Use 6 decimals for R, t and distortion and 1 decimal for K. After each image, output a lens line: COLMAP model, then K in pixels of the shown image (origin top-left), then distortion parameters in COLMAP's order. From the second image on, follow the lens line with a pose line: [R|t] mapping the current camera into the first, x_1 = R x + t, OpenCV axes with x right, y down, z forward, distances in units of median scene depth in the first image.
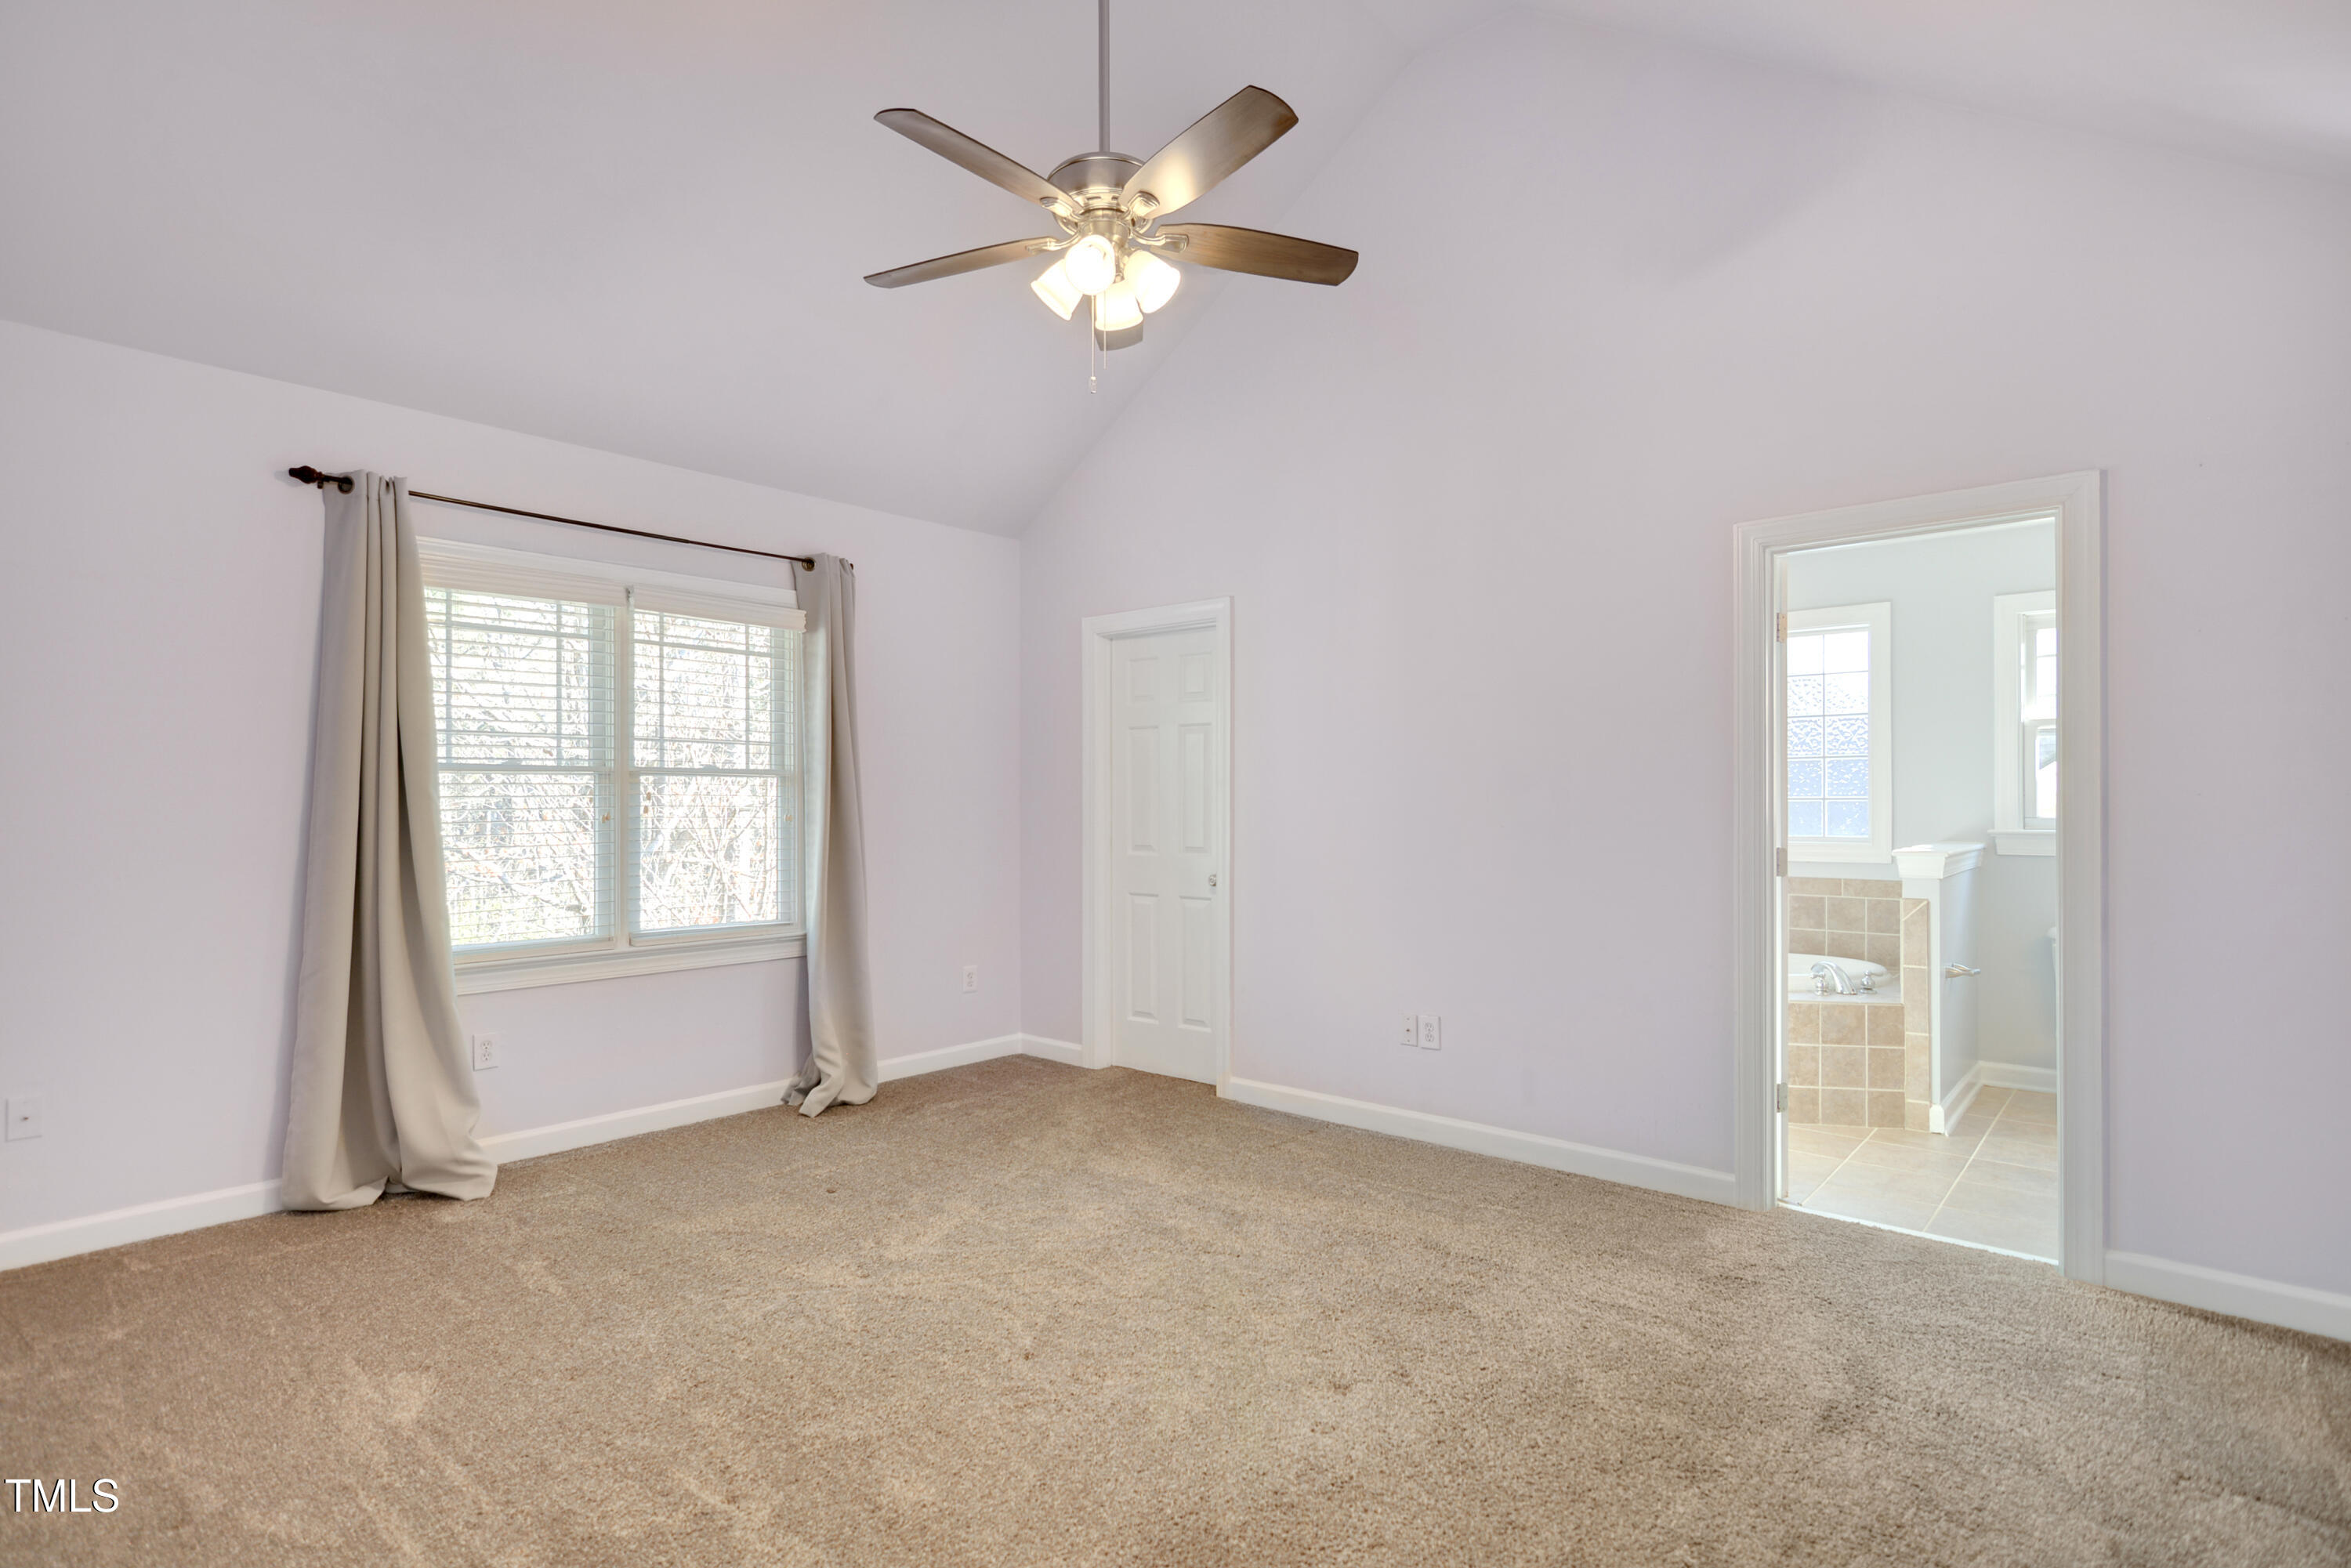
lens RADIAL K [[1196.8, 0, 1149.2], [0, 1196.8, 790.2], [0, 0, 1]] dist [-0.013545, 0.000362]
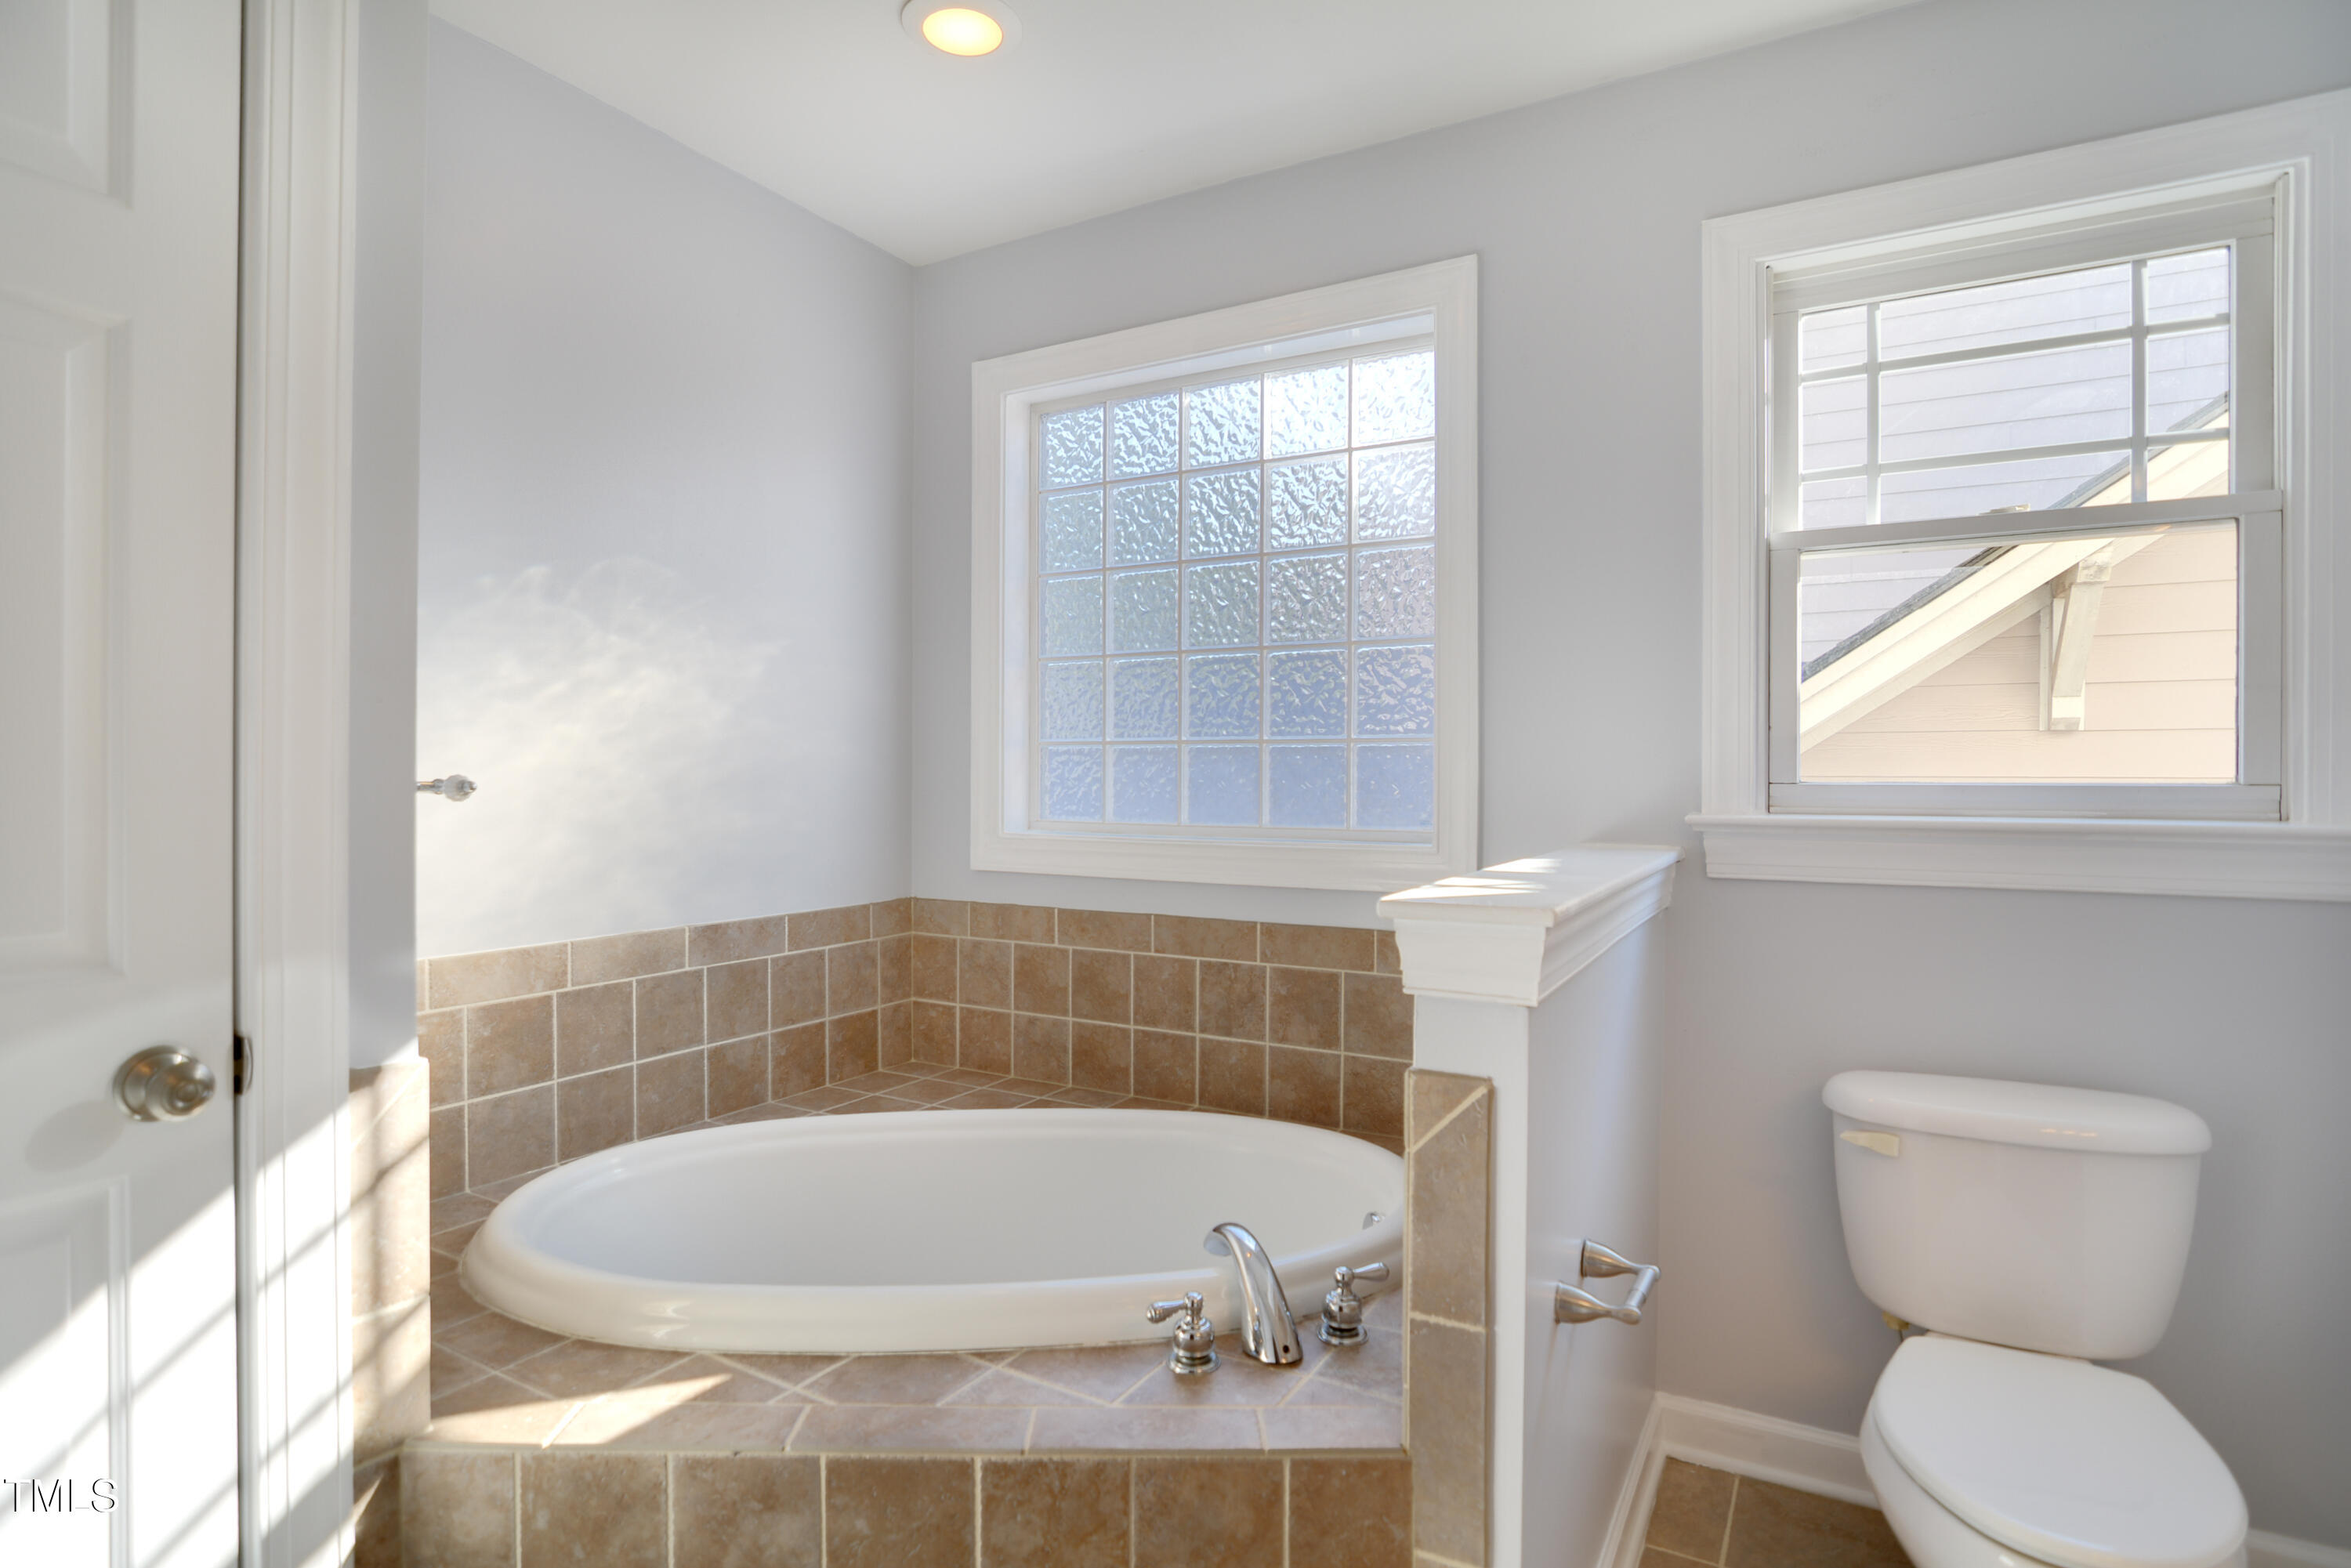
lens RADIAL K [[1196.8, 0, 1193.9], [0, 1196.8, 785.3], [0, 0, 1]] dist [-0.013545, 0.000362]
pose [[0.974260, 0.000089, 0.225429, 0.466007], [-0.003649, 0.999875, 0.015375, 0.018352], [-0.225399, -0.015802, 0.974138, 0.663225]]
